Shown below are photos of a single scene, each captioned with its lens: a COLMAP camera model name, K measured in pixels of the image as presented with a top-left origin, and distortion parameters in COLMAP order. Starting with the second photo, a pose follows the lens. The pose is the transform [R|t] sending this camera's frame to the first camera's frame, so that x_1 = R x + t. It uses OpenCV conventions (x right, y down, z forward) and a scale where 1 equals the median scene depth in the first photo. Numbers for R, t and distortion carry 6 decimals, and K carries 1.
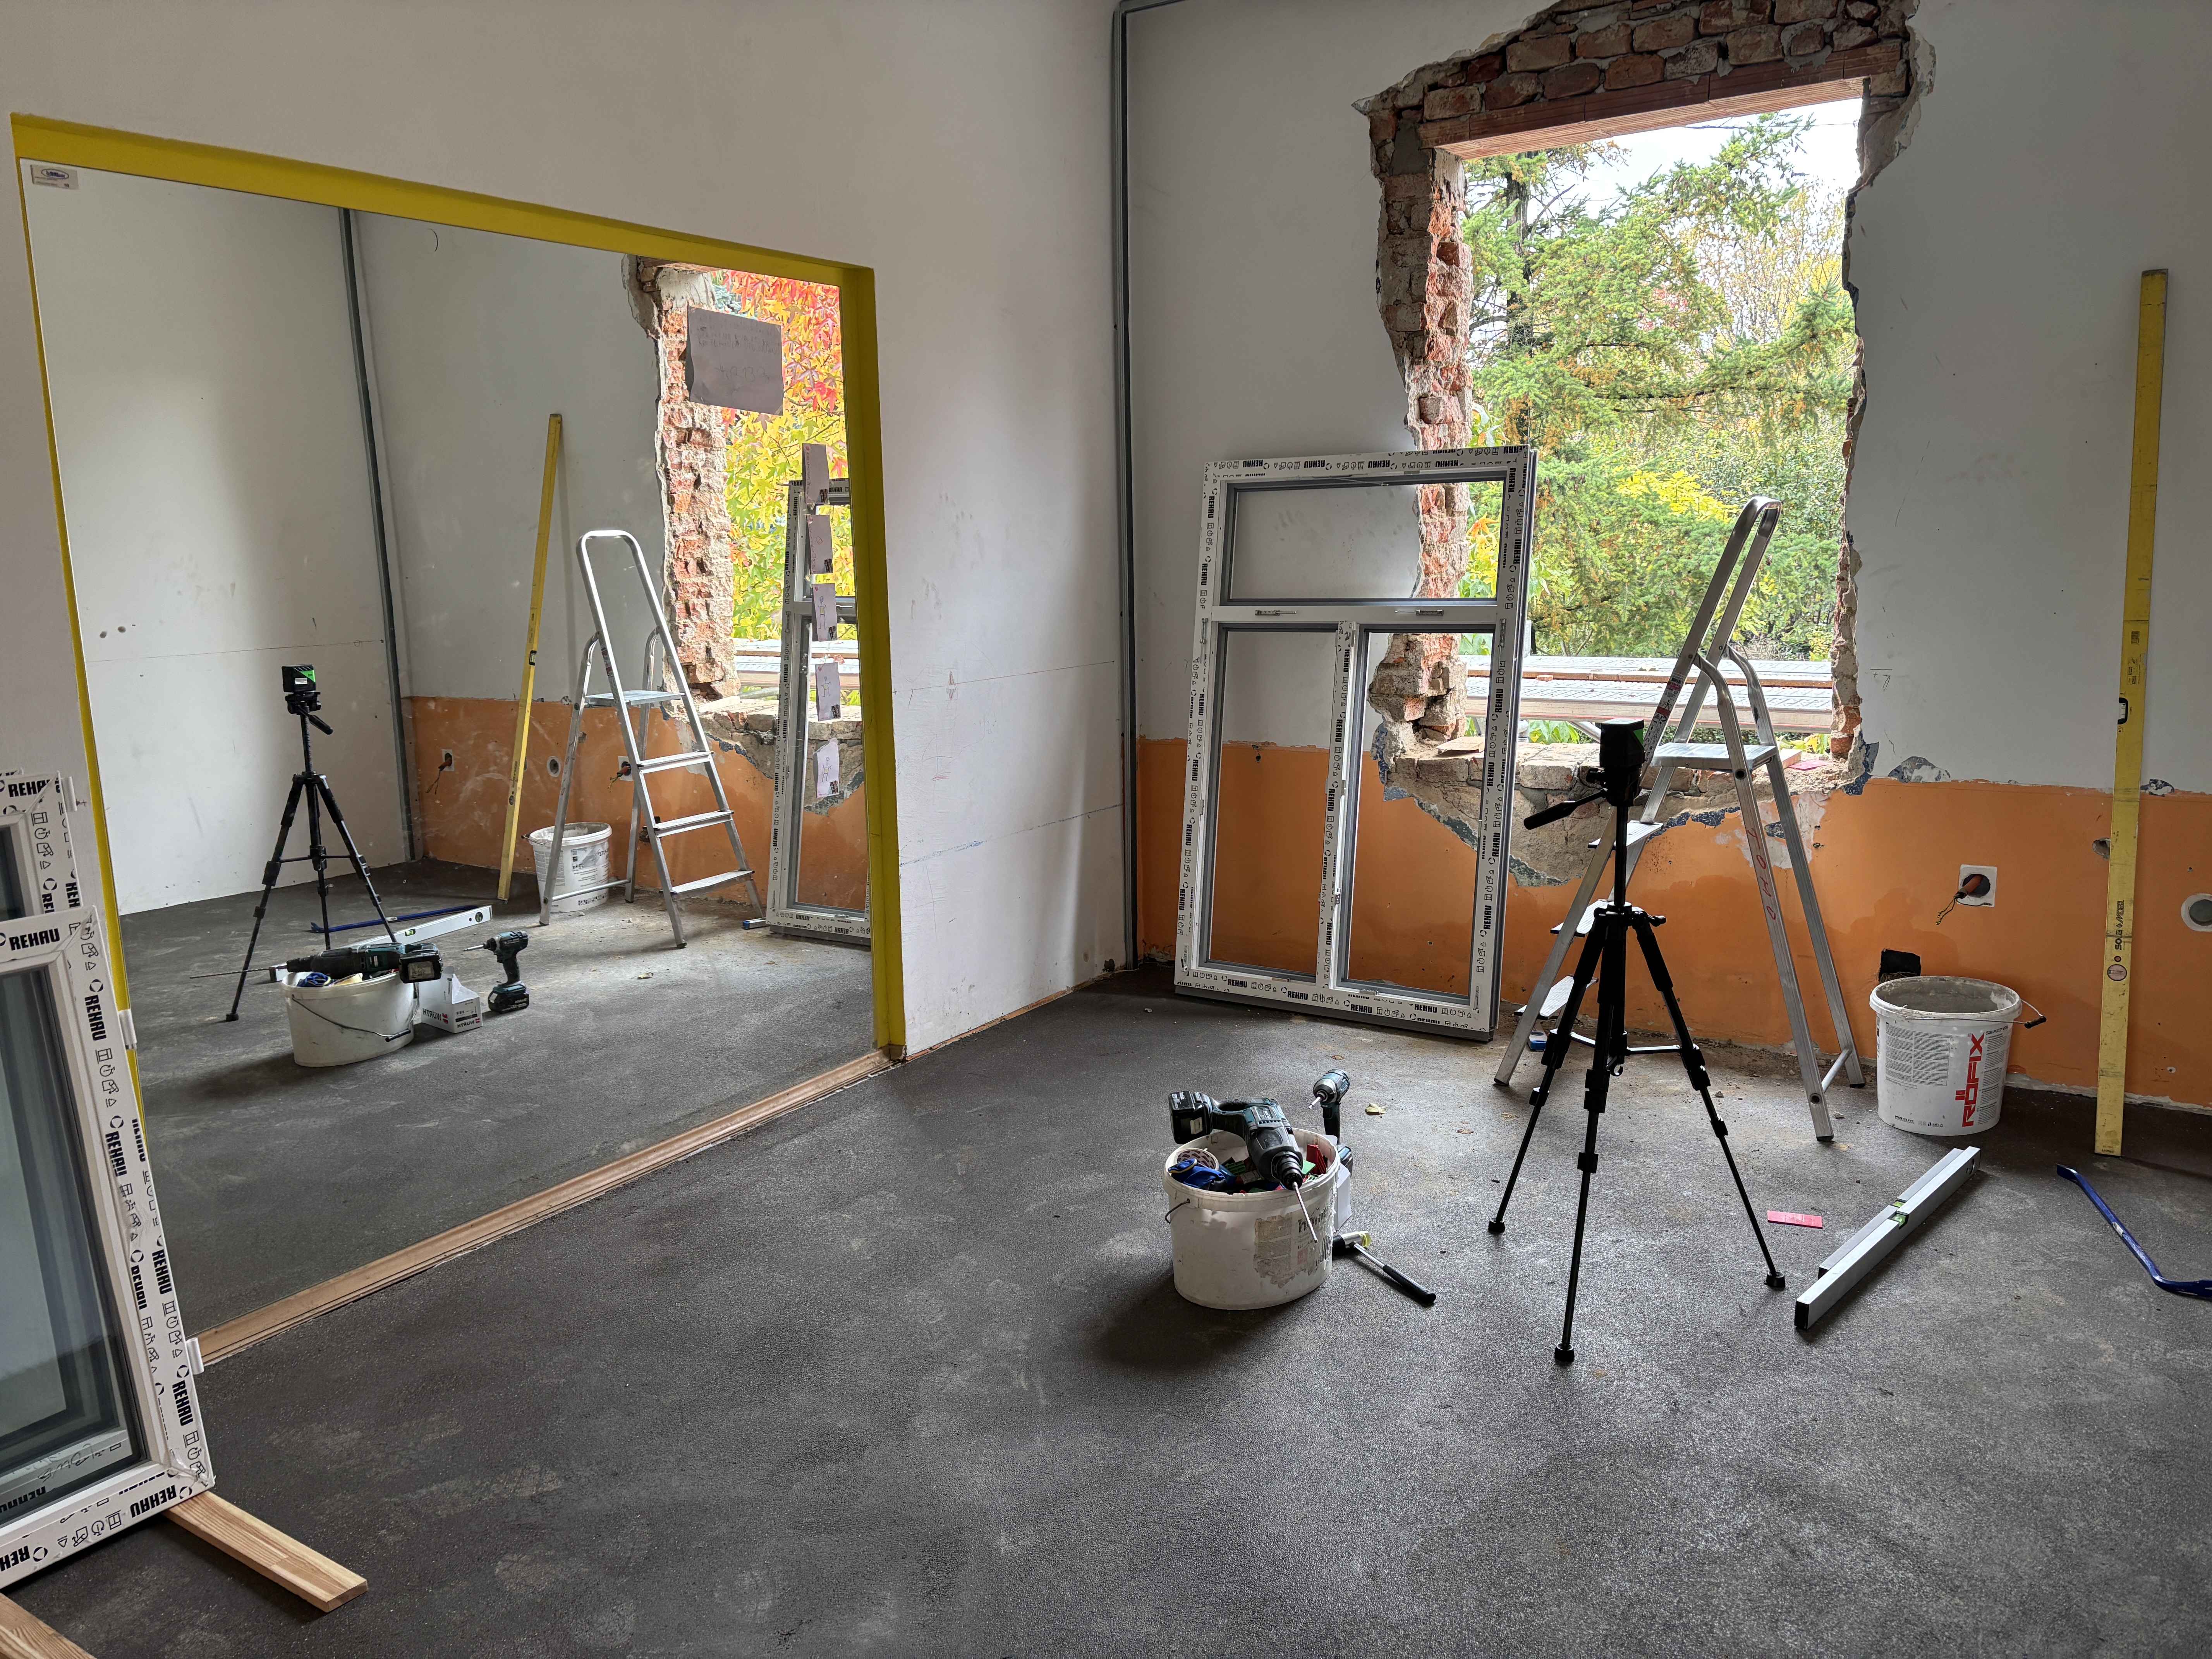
lens RADIAL K [[1647.8, 0, 1106.0], [0, 1647.8, 829.5], [0, 0, 1]] dist [0.060934, -0.064691]
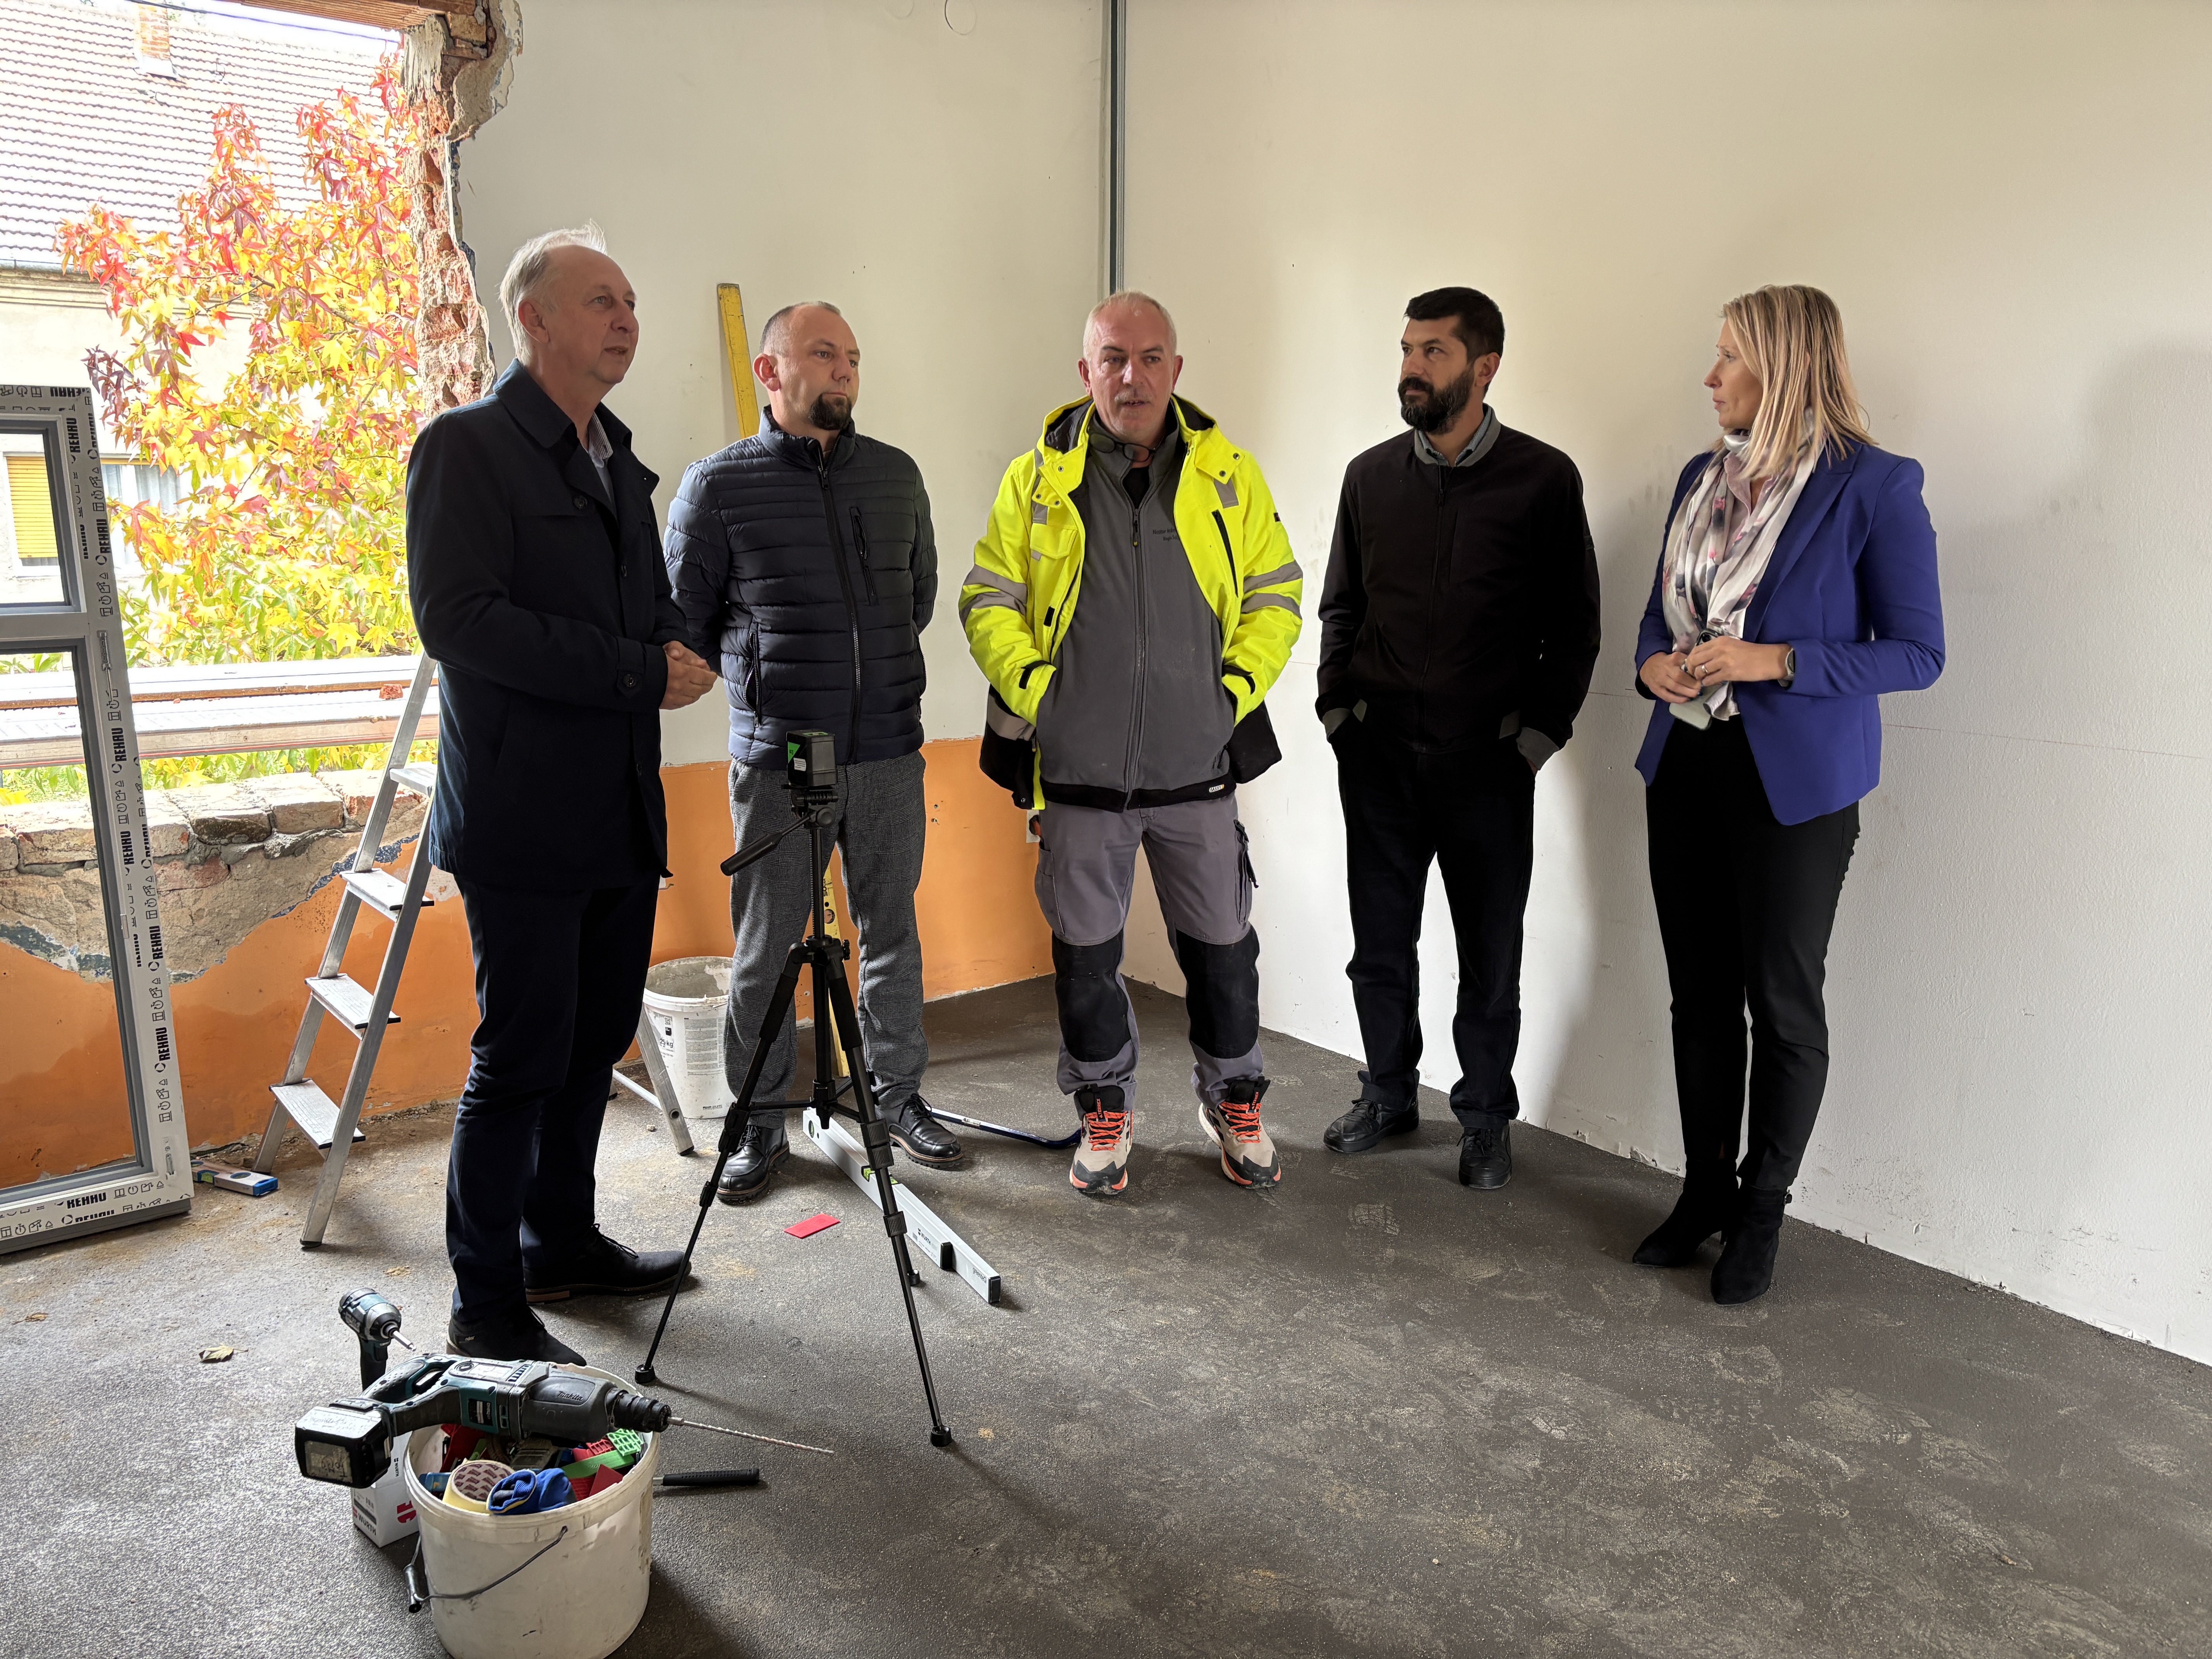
lens RADIAL K [[1604.3, 0, 1106.0], [0, 1604.3, 829.5], [0, 0, 1]] dist [0.069872, -0.054549]
pose [[0.338741, -0.159808, 0.927209, -0.295402], [0.159094, 0.981008, 0.110958, -0.056120], [-0.927331, 0.109927, 0.357733, 0.380300]]
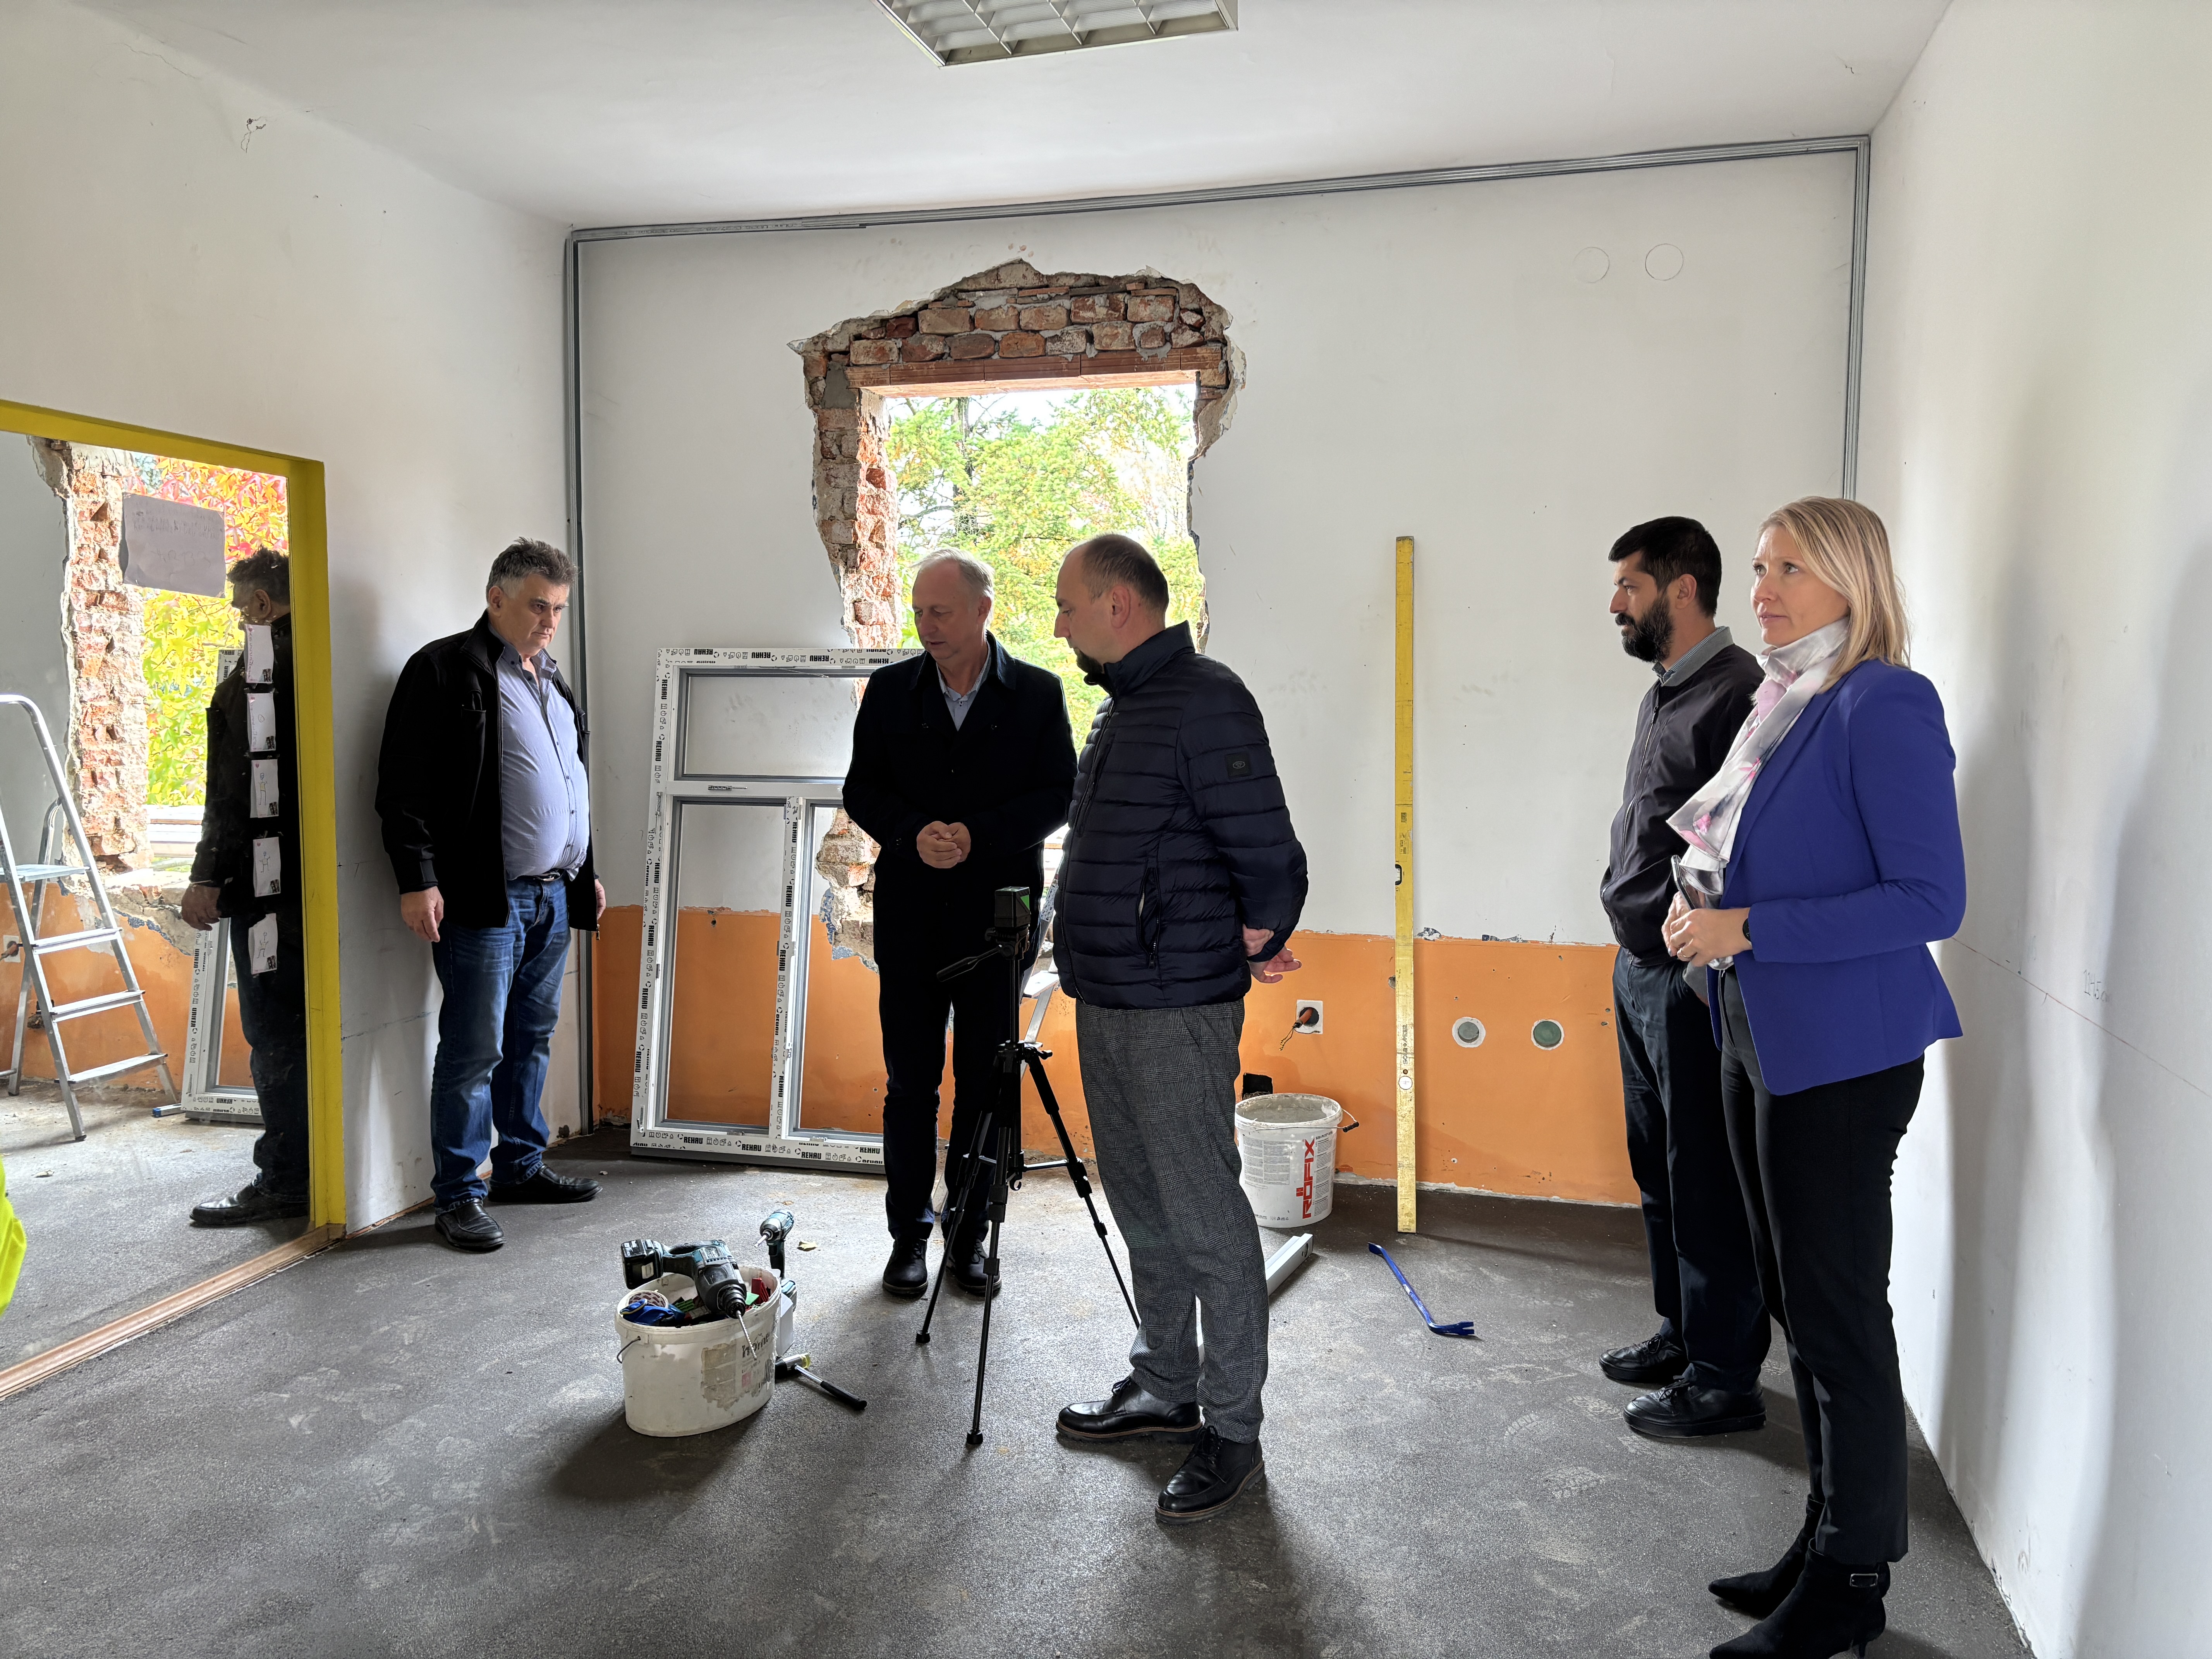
lens RADIAL K [[1639.1, 0, 1079.2], [0, 1639.1, 823.7], [0, 0, 1]] dist [0.044163, -0.049569]
pose [[0.954253, -0.002154, 0.298993, 0.002184], [0.032022, 0.994959, -0.095033, 0.001125], [-0.297281, 0.100260, 0.949511, -0.103080]]
